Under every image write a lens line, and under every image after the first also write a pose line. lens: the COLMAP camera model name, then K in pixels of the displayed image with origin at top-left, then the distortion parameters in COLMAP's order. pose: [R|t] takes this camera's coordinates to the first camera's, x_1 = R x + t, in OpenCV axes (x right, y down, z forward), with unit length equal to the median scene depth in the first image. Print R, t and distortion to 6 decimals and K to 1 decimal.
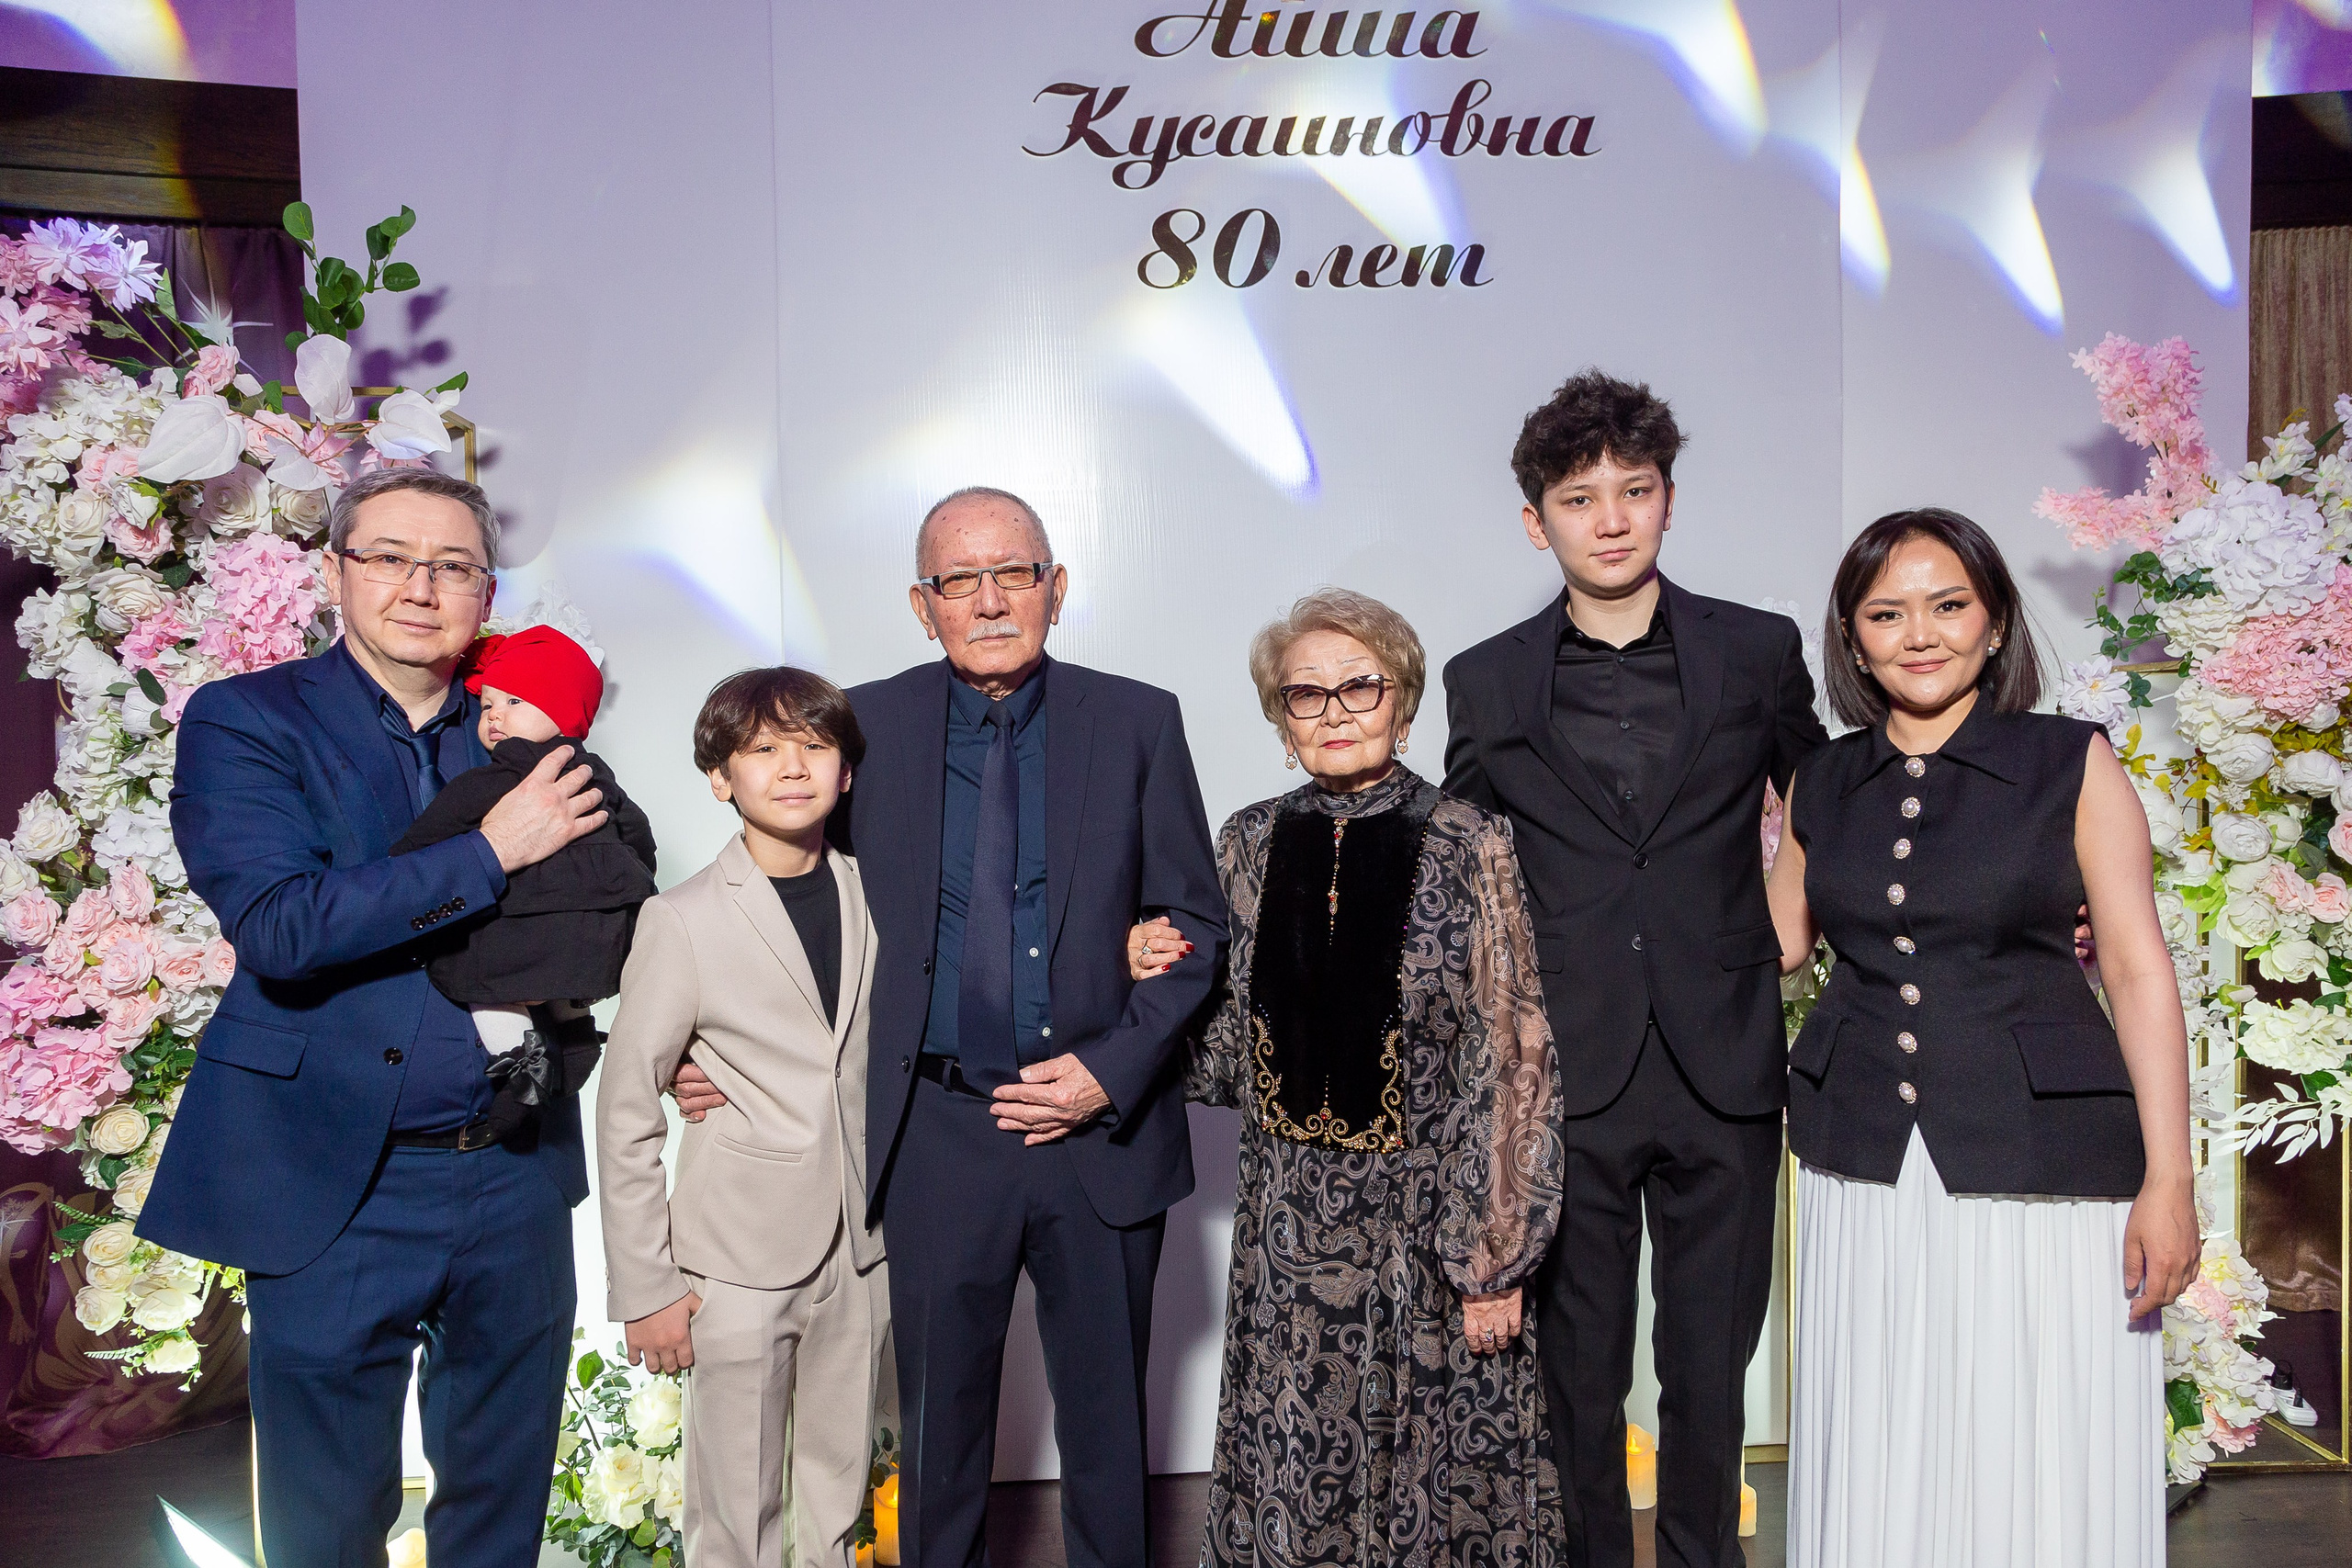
lens RADIAL K [[1650.0, 0, 1197.2], [0, 1650.0, 787.2], [0, 0, 1]] dist [0.008700, 0.003063]
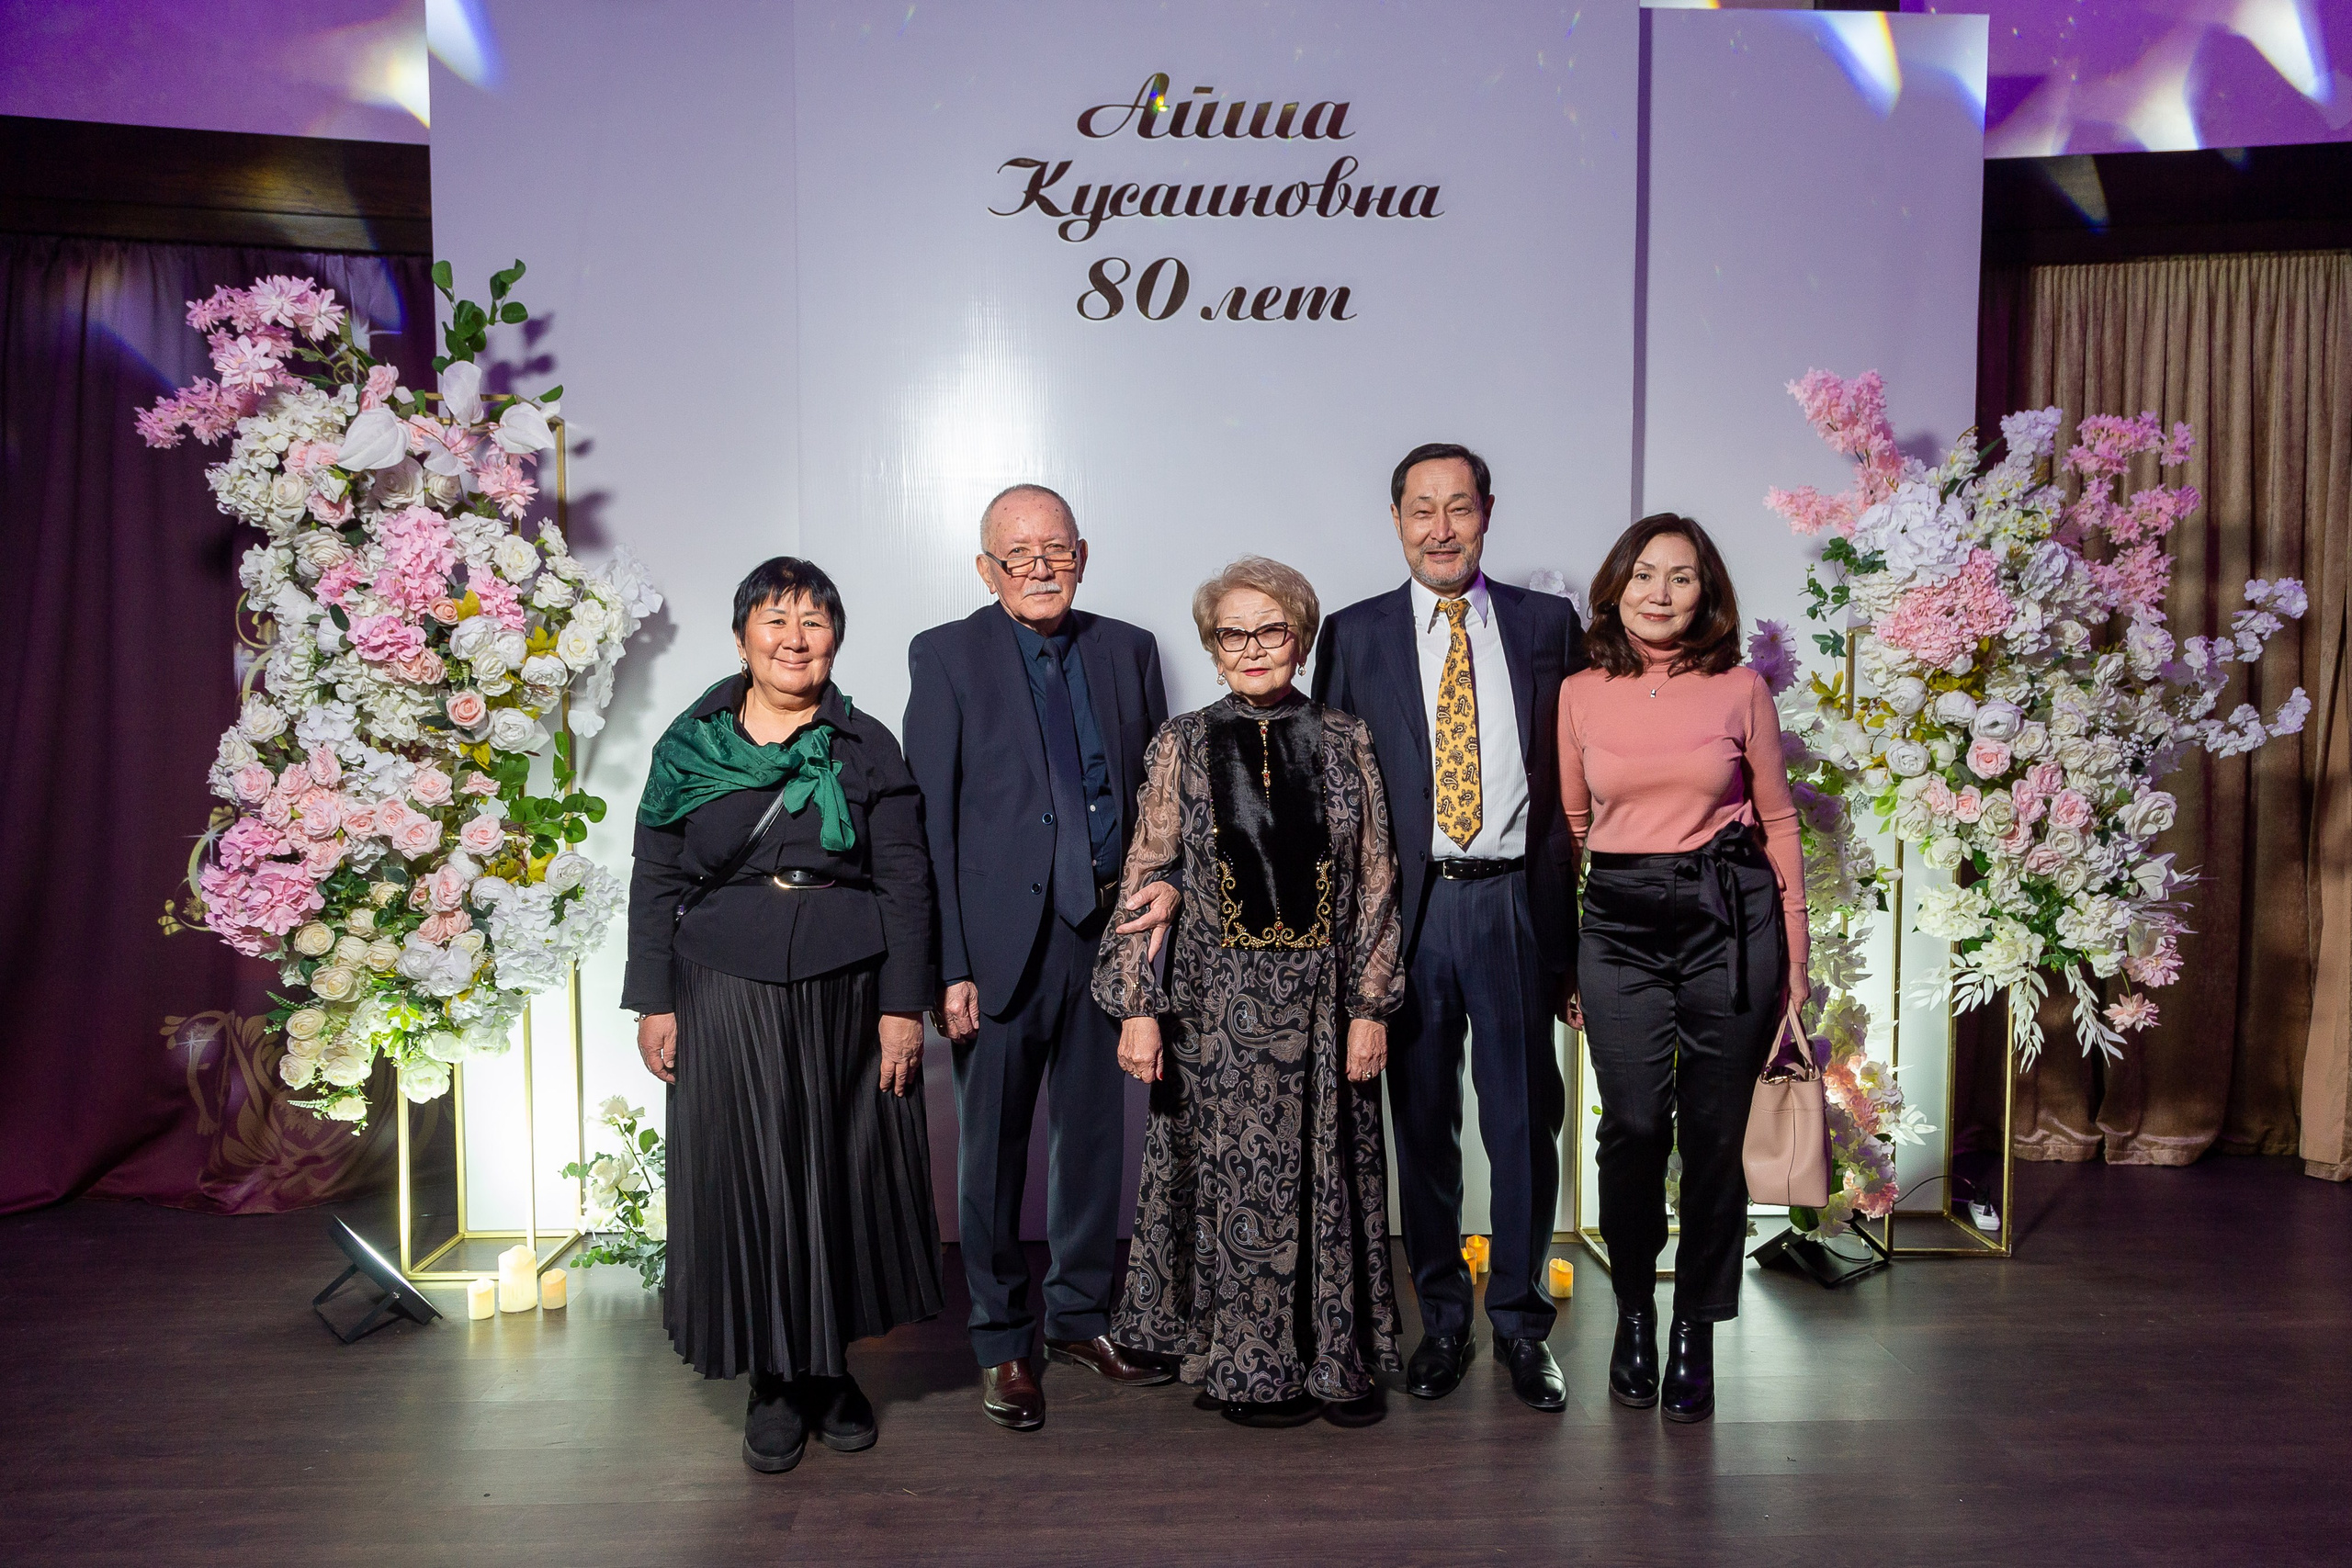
lens RADIAL K [[1629.3, 0, 1191.2], [0, 1629.3, 792.4], [0, 0, 1]] dist [0.009012, 0.005438]
pose [[0.999519, 0.016901, -0.025997, 0.104044], [-0.016201, 0.999506, 0.026935, 0.033107], [0.026439, -0.026501, 0.999299, -0.309318]]
